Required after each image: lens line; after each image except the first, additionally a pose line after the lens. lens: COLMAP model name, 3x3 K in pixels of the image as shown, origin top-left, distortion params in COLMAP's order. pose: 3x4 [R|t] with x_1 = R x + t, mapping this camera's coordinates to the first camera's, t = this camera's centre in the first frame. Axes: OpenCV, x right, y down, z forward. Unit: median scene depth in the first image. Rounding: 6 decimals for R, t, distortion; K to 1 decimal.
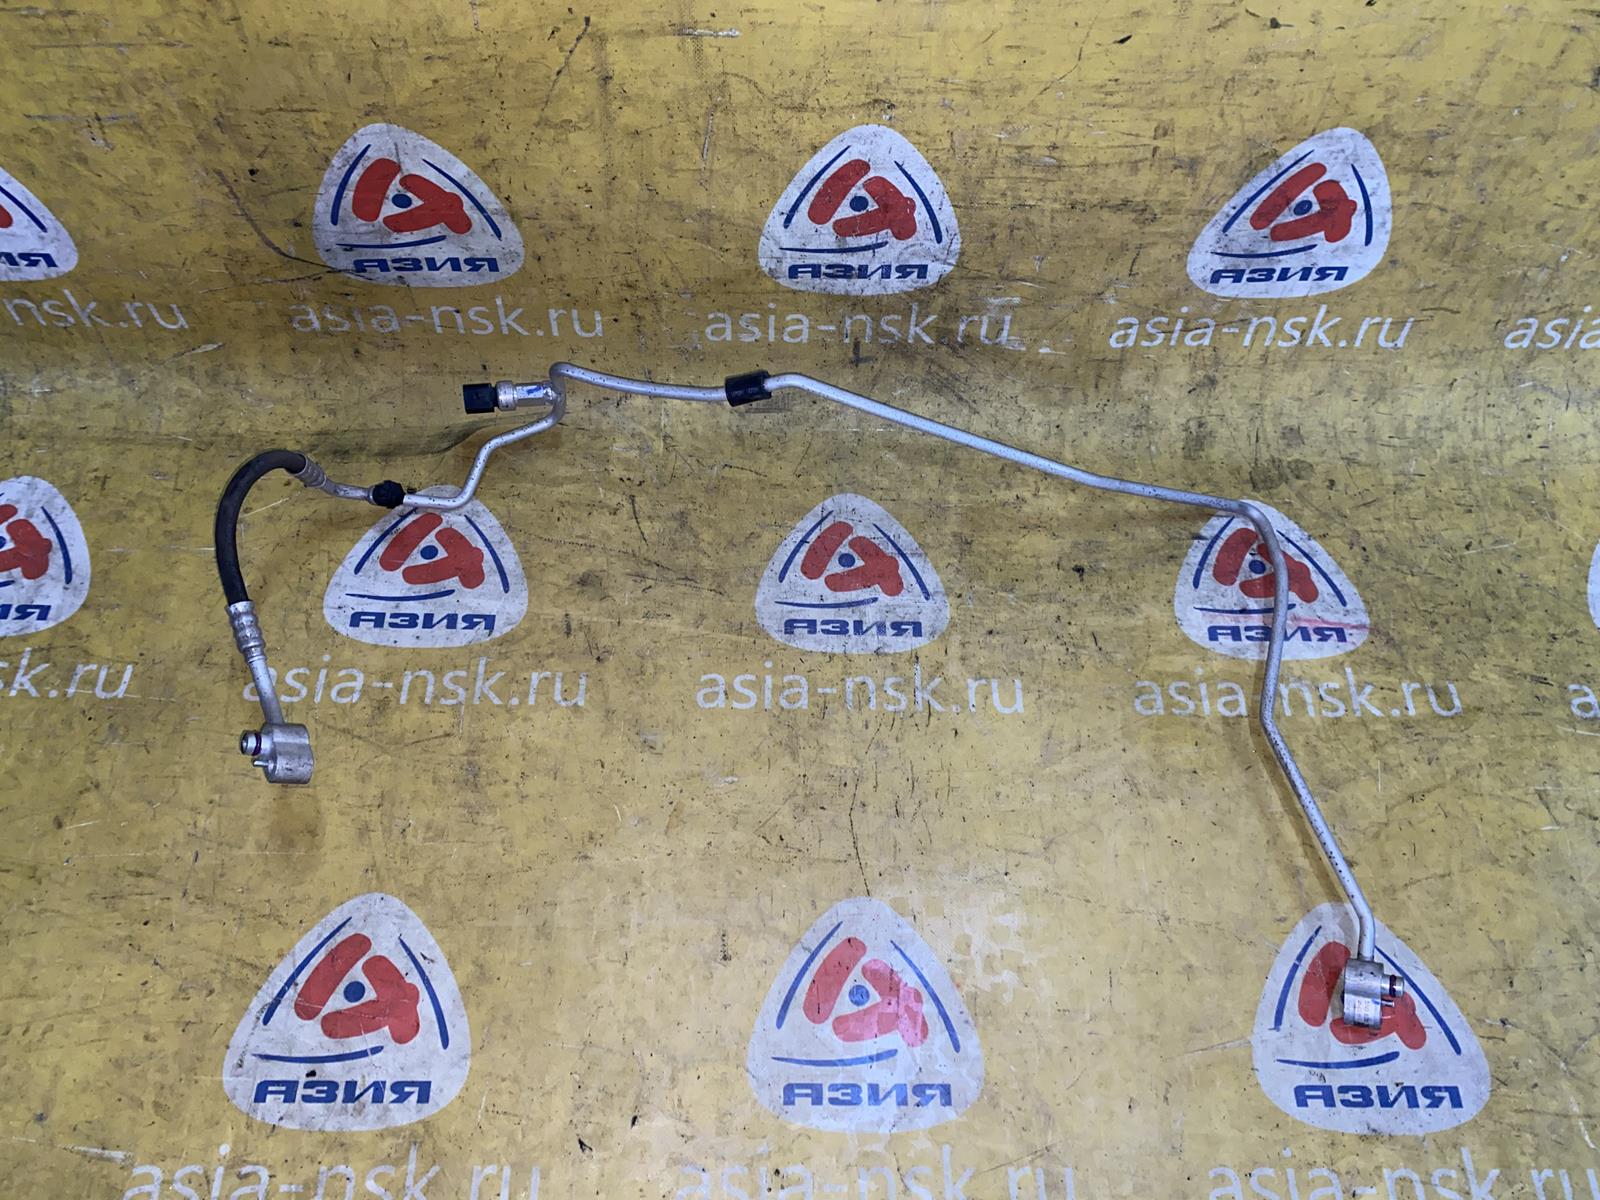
lens RADIAL K [[1210.9, 0, 798.9], [0, 1210.9, 594.4], [0, 0, 1]] dist [0.020716, -0.016297]
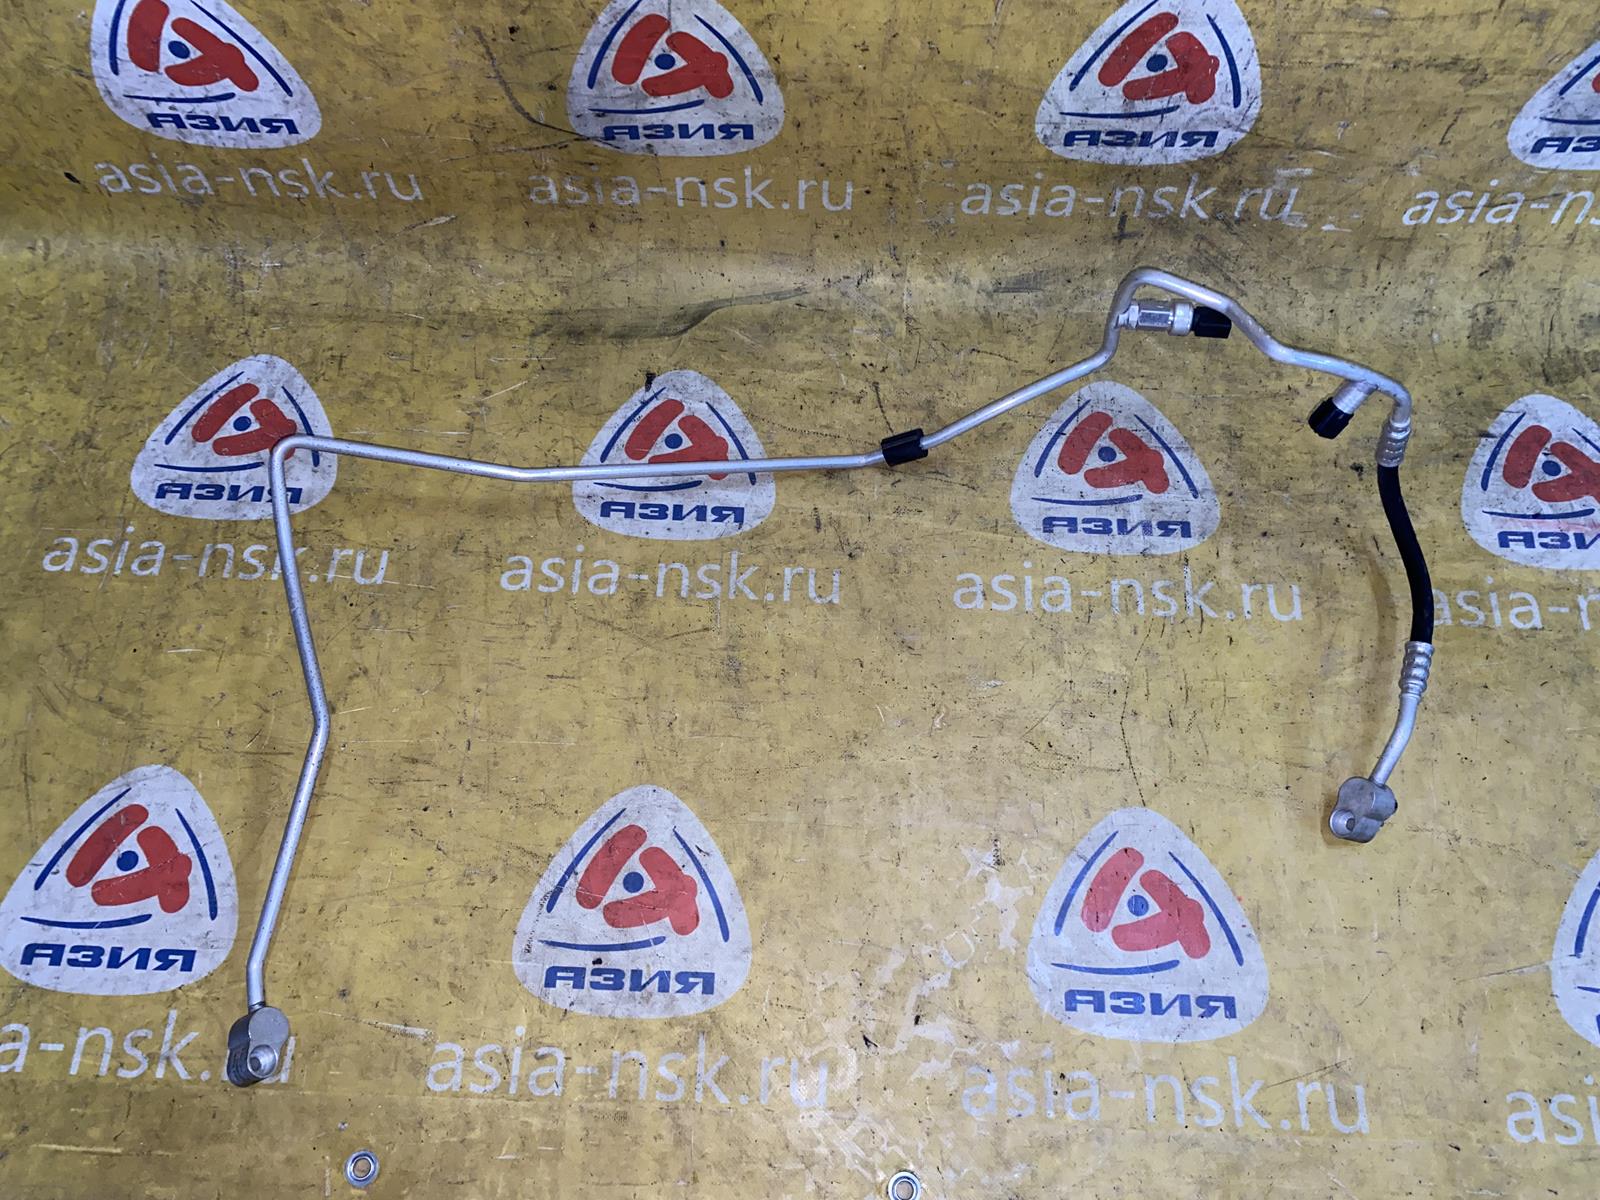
lens RADIAL K [[1210.9, 0, 794.0], [0, 1210.9, 598.8], [0, 0, 1]] dist [0.020716, -0.016297]
pose [[0.998268, 0.022903, -0.054185, -0.165993], [-0.016833, 0.993796, 0.109939, -0.017826], [0.056367, -0.108837, 0.992460, 0.033659]]
